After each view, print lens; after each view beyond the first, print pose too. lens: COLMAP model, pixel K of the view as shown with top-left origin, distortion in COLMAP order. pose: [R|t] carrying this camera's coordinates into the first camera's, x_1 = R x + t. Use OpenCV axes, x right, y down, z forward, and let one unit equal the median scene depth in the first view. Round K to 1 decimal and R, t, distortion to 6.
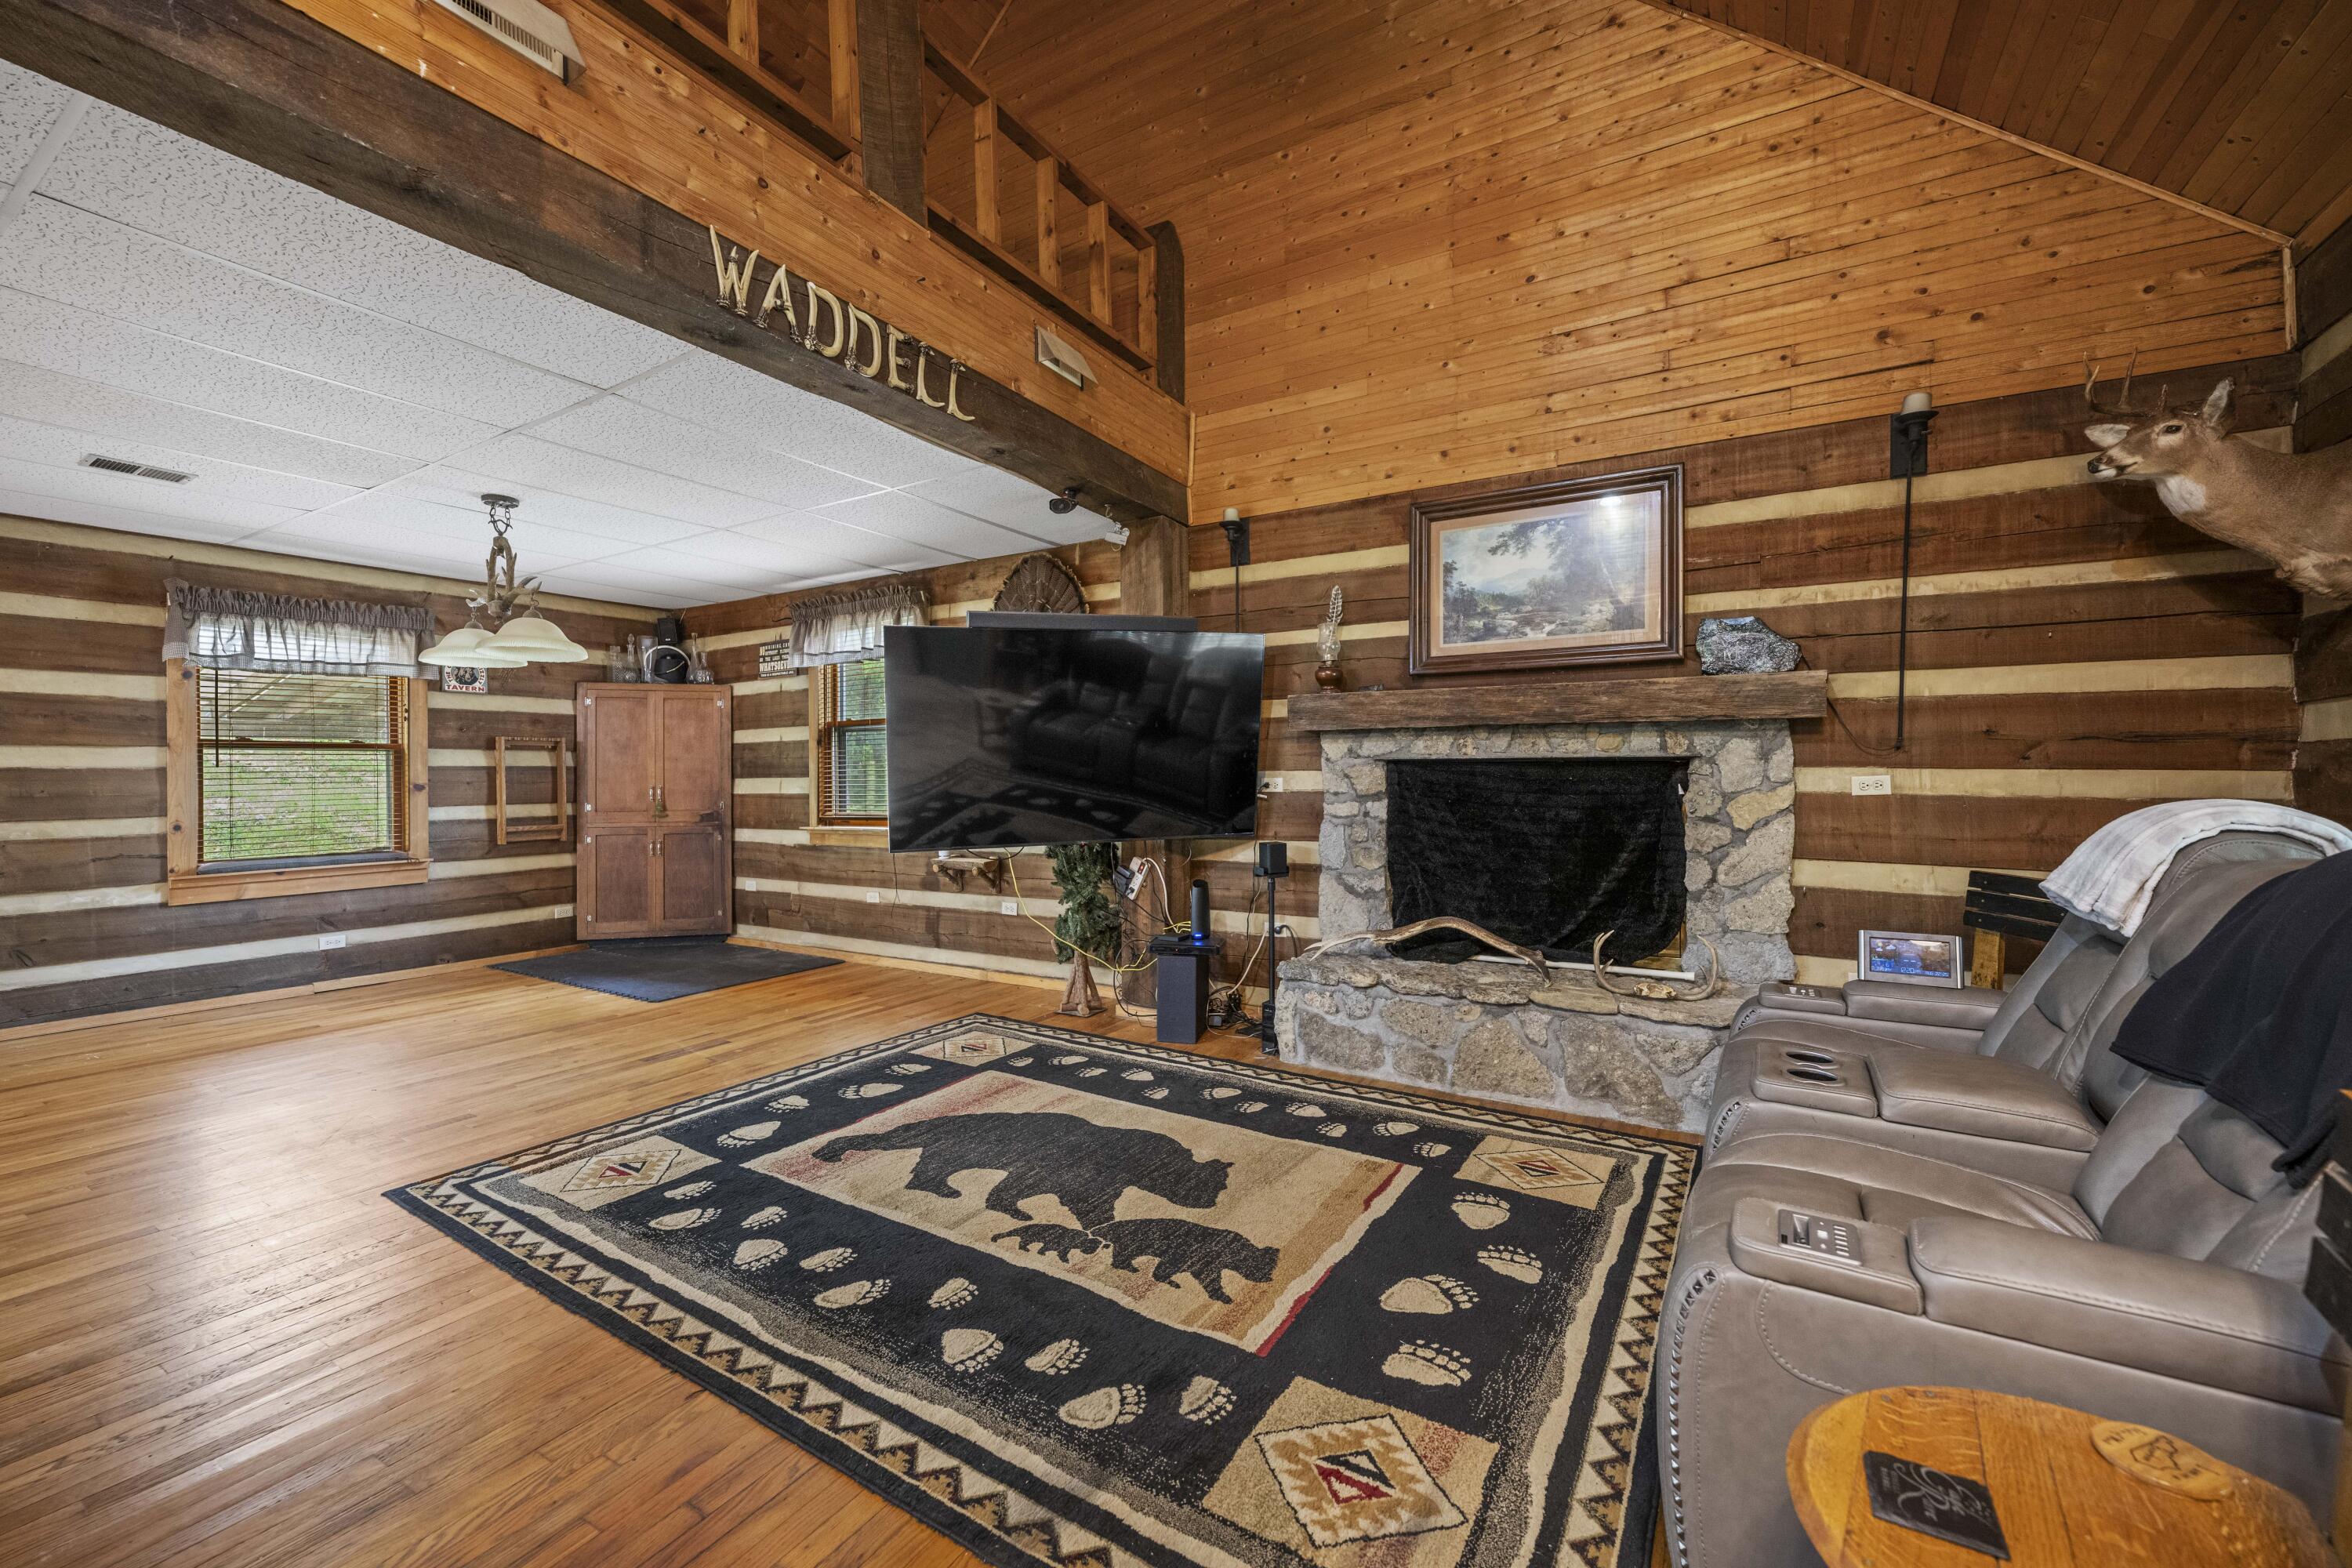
lens RADIAL K [[950.6, 0, 1181.7], [0, 950.6, 782.6], [0, 0, 1]] dist [0.000384, 0.000048]
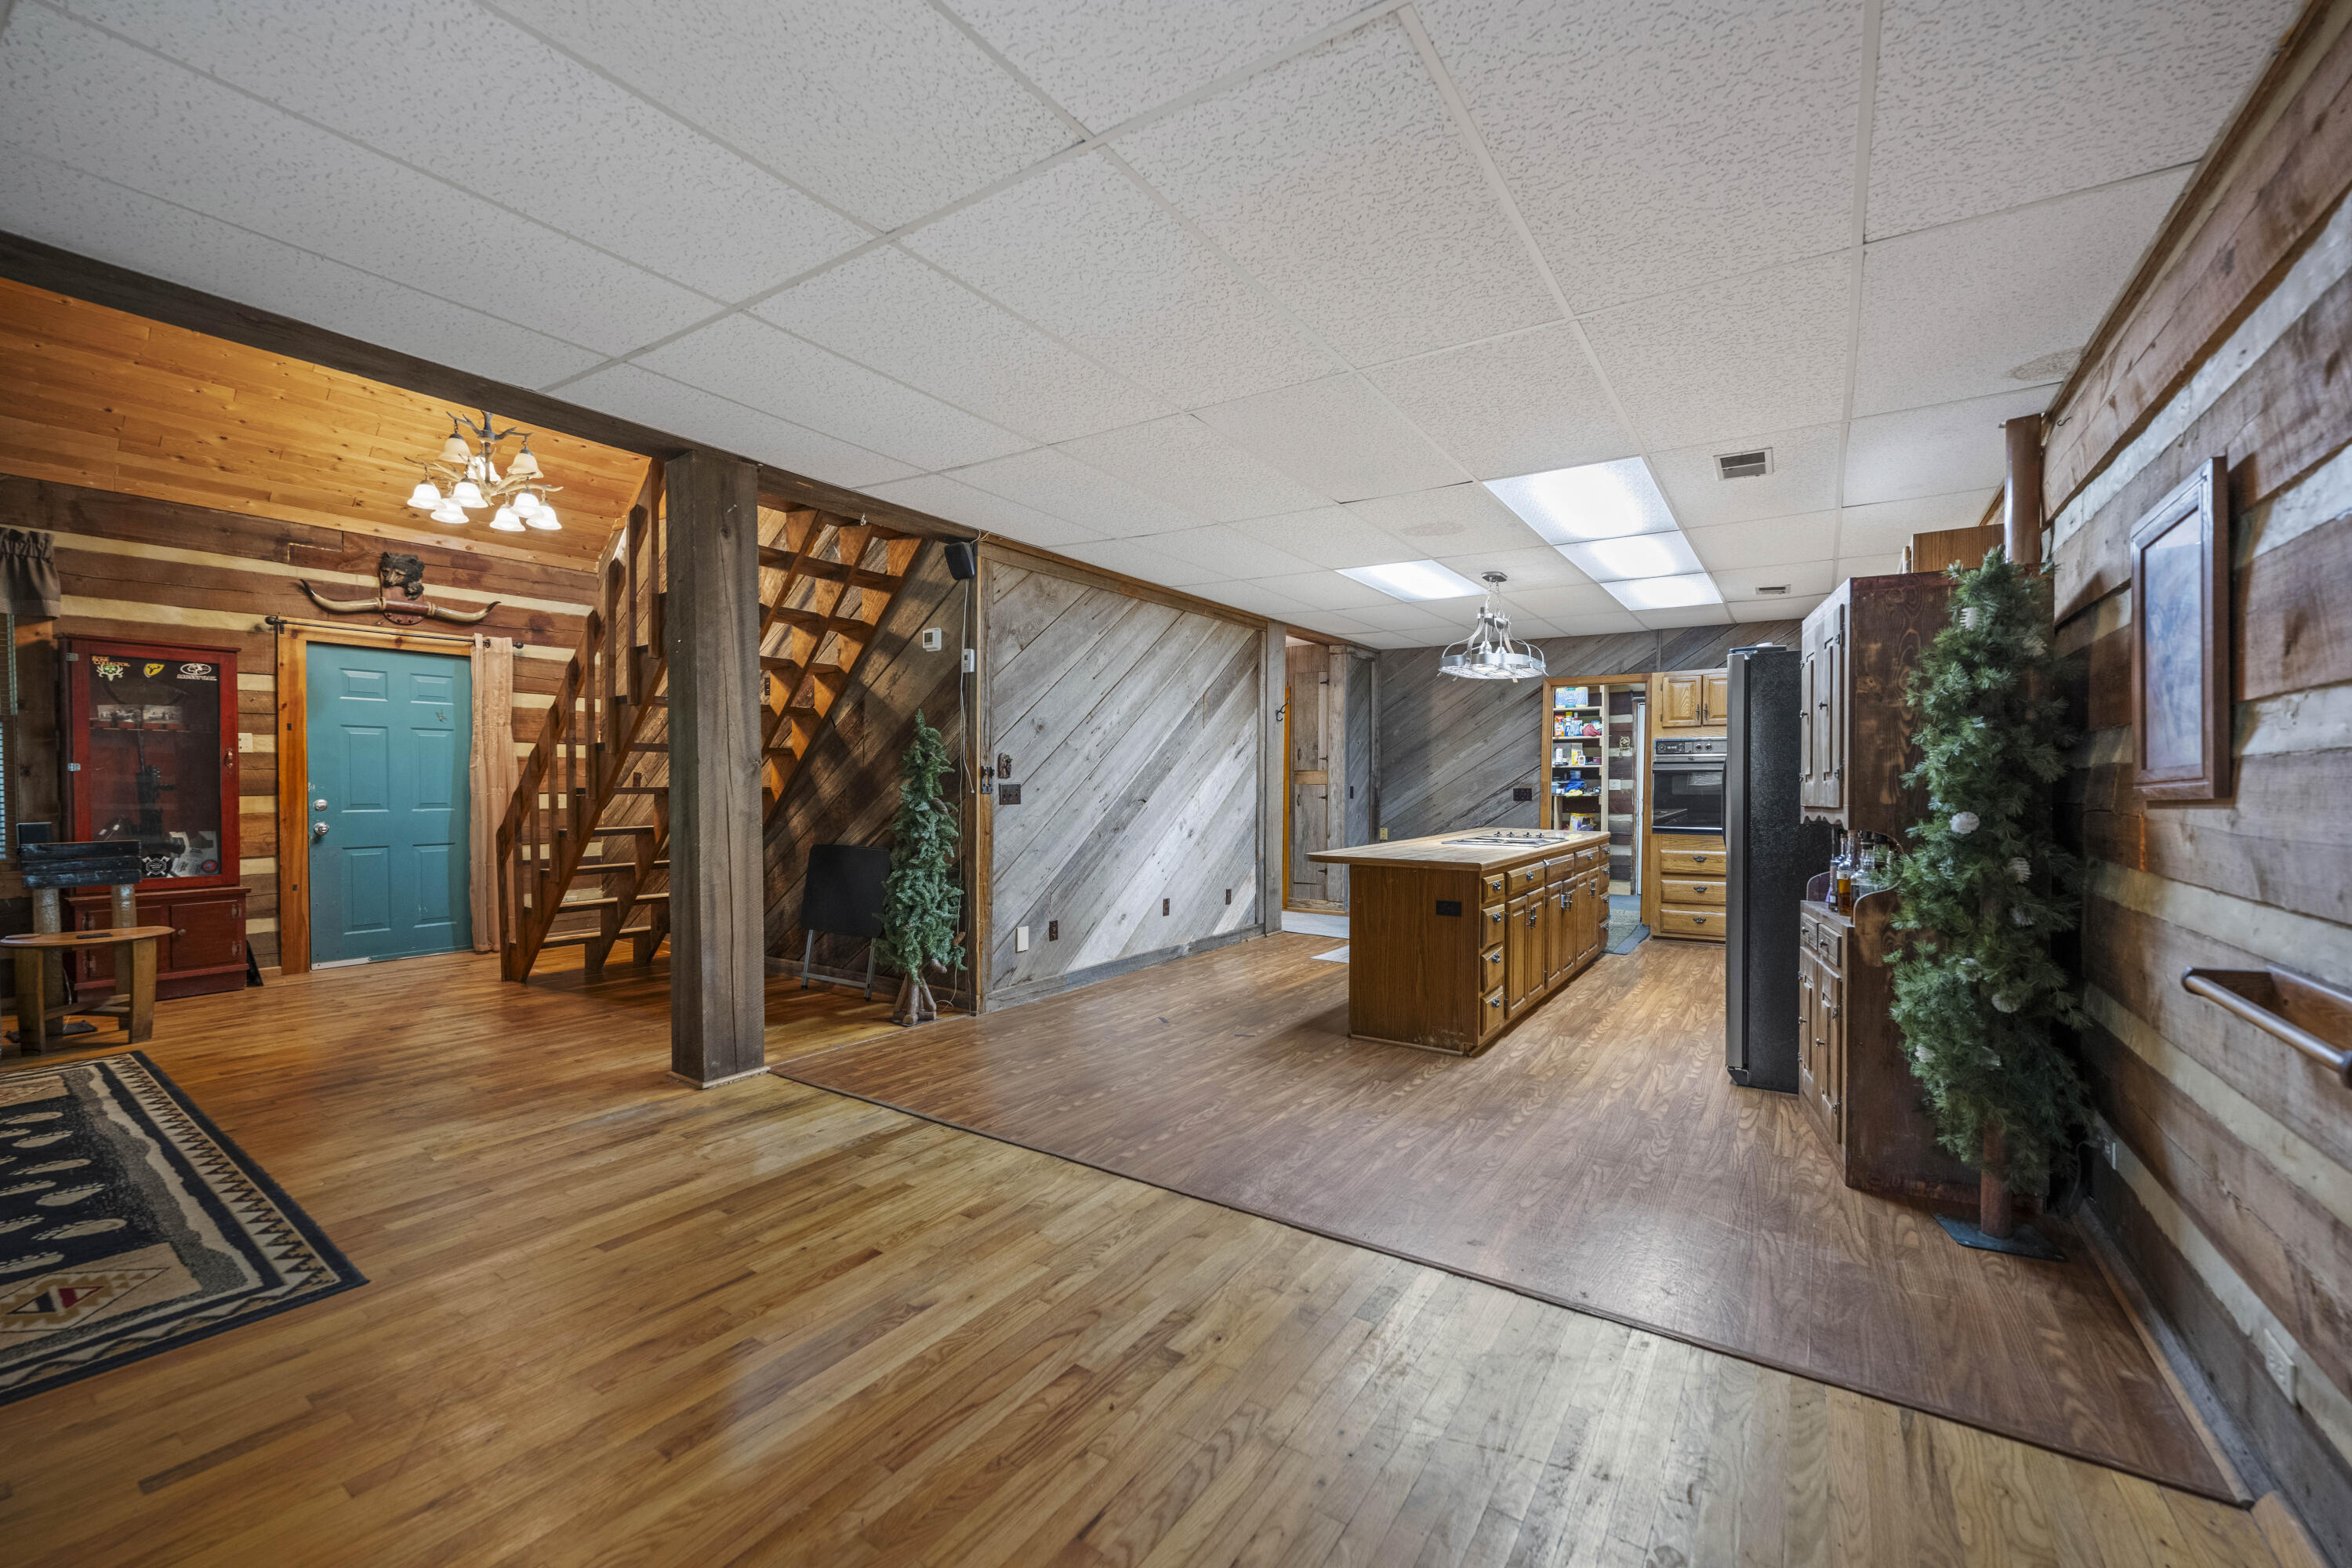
lens RADIAL K [[950.6, 0, 1183.5], [0, 950.6, 794.9], [0, 0, 1]] dist [0.000384, 0.000048]
pose [[-0.998475, -0.001621, 0.055189, -1.048150], [-0.000608, 0.999831, 0.018362, -0.004161], [-0.055209, 0.018301, -0.998307, 1.170650]]
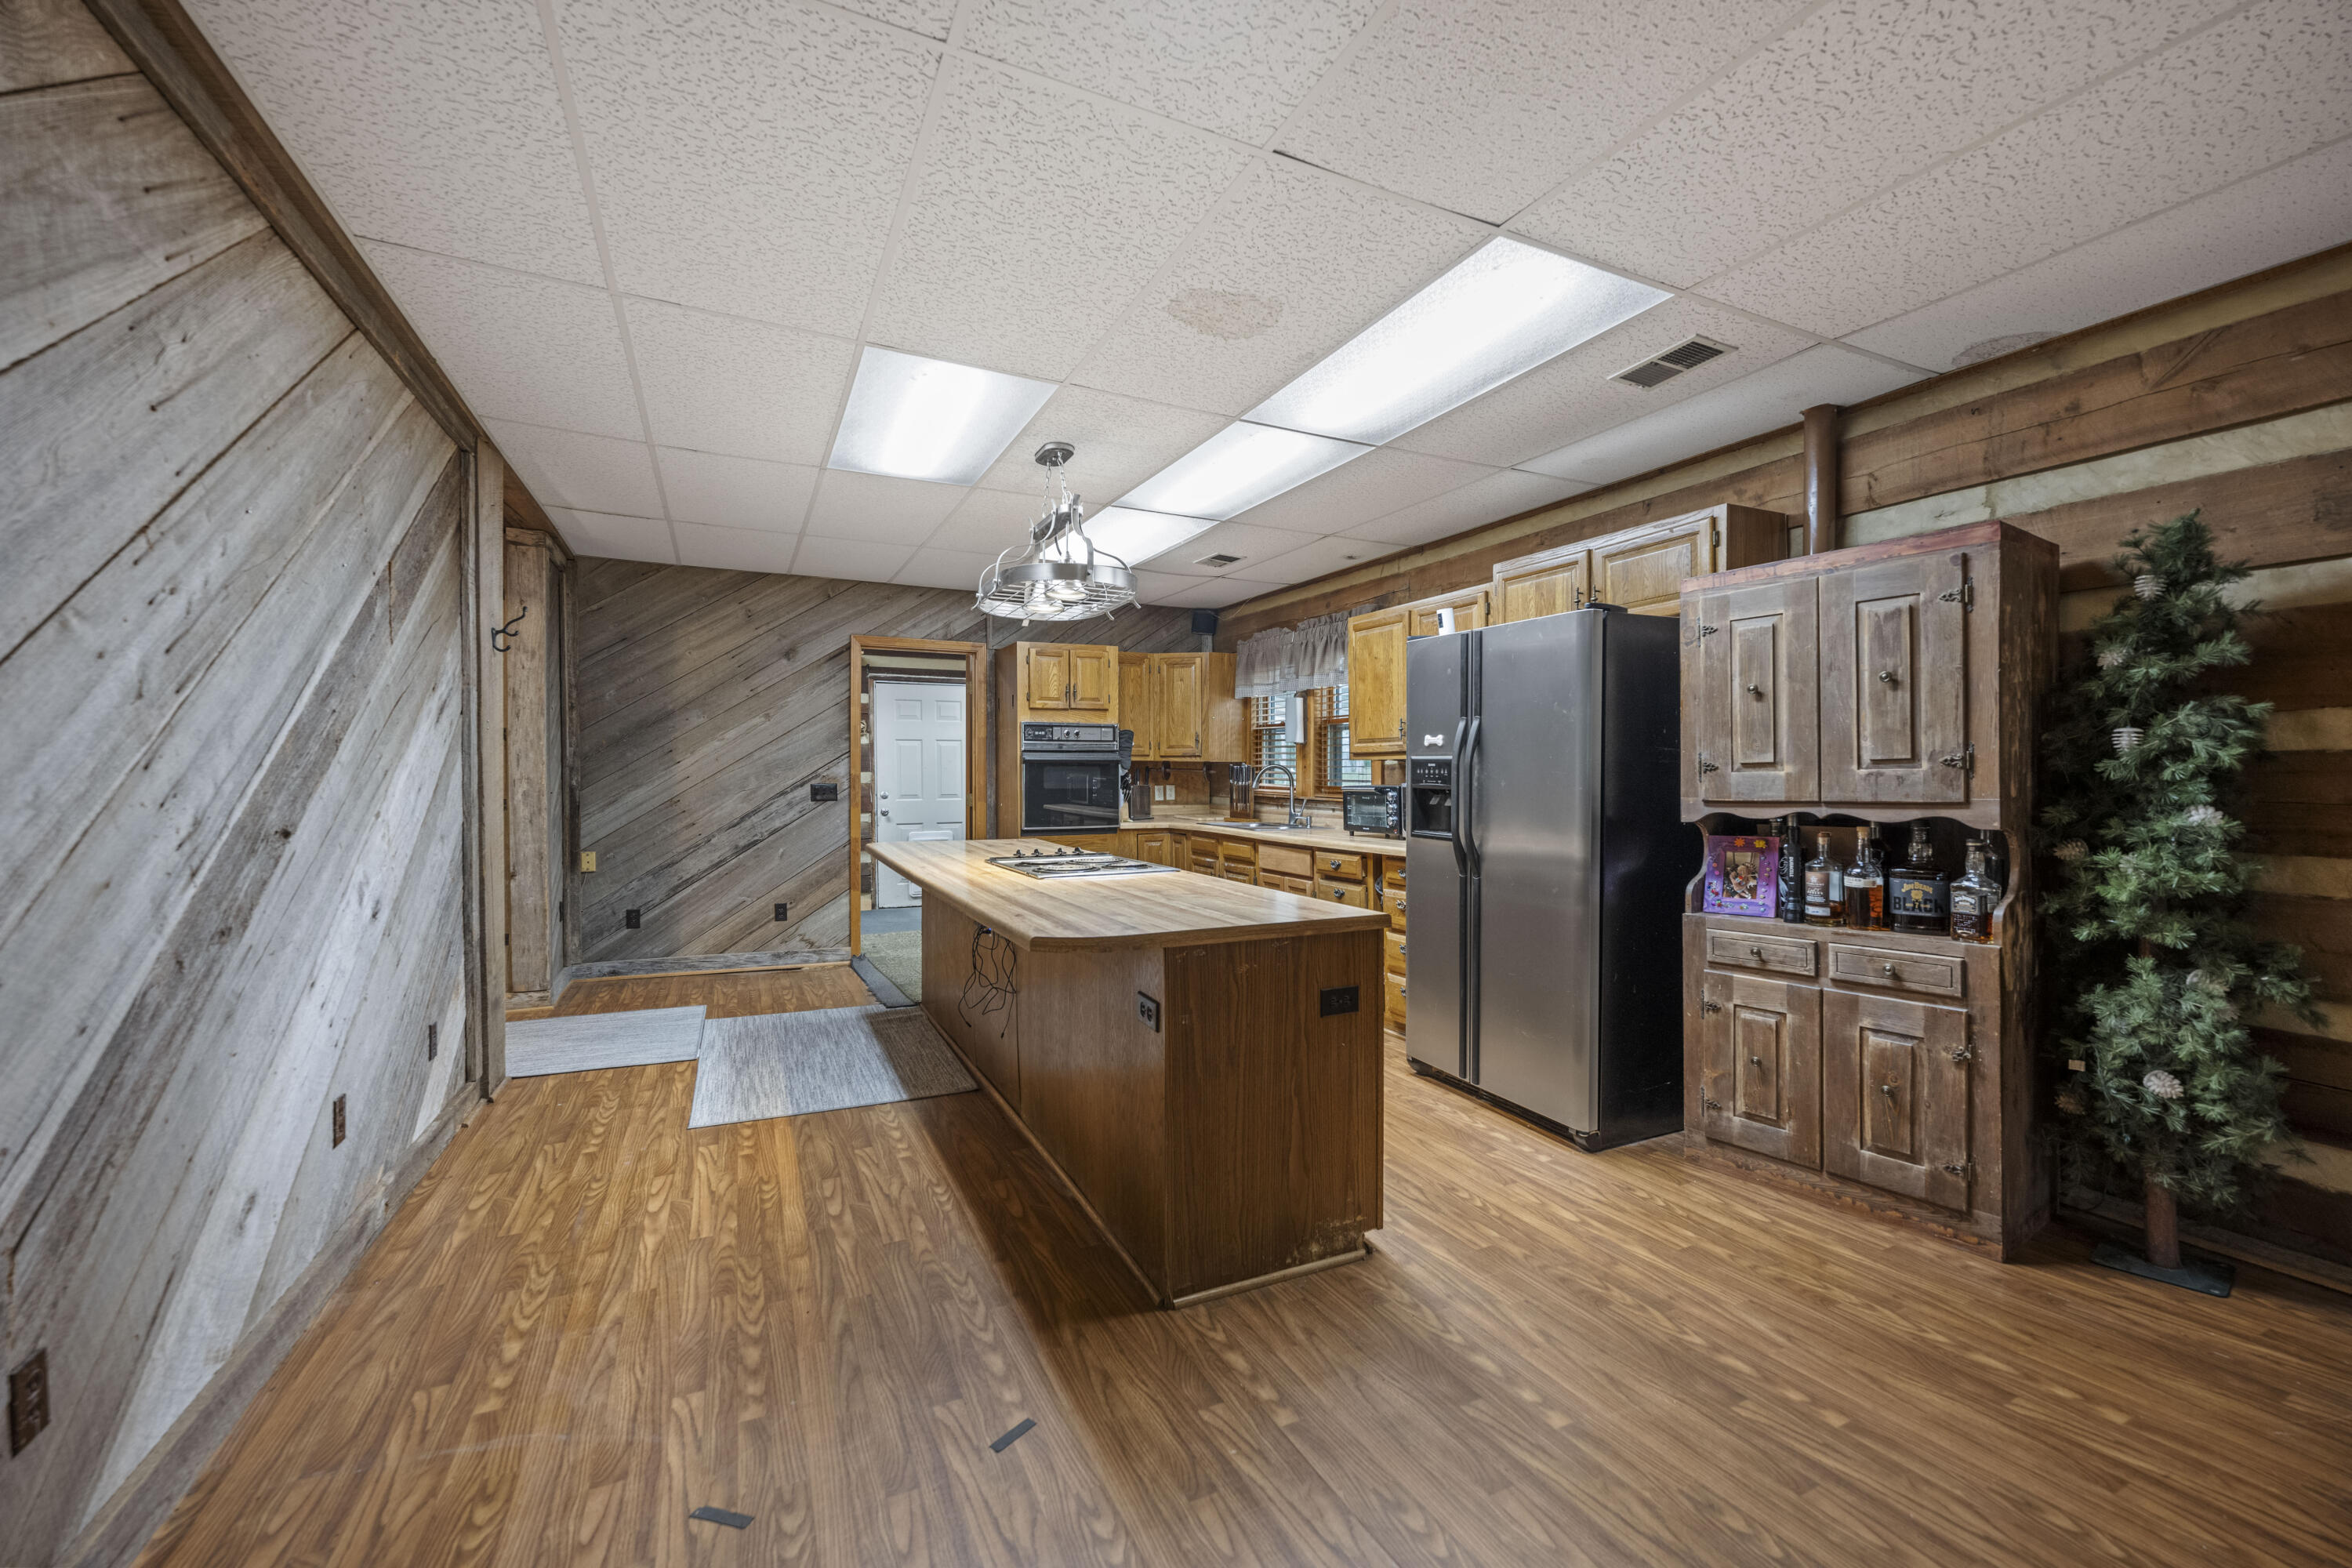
lens RADIAL K [[950.6, 0, 1182.1], [0, 950.6, 792.8], [0, 0, 1]] dist [0.000384, 0.000048]
pose [[-0.557680, 0.018198, -0.829856, -0.755856], [-0.000485, 0.999752, 0.022250, -0.000581], [0.830056, 0.012811, -0.557533, 0.373621]]
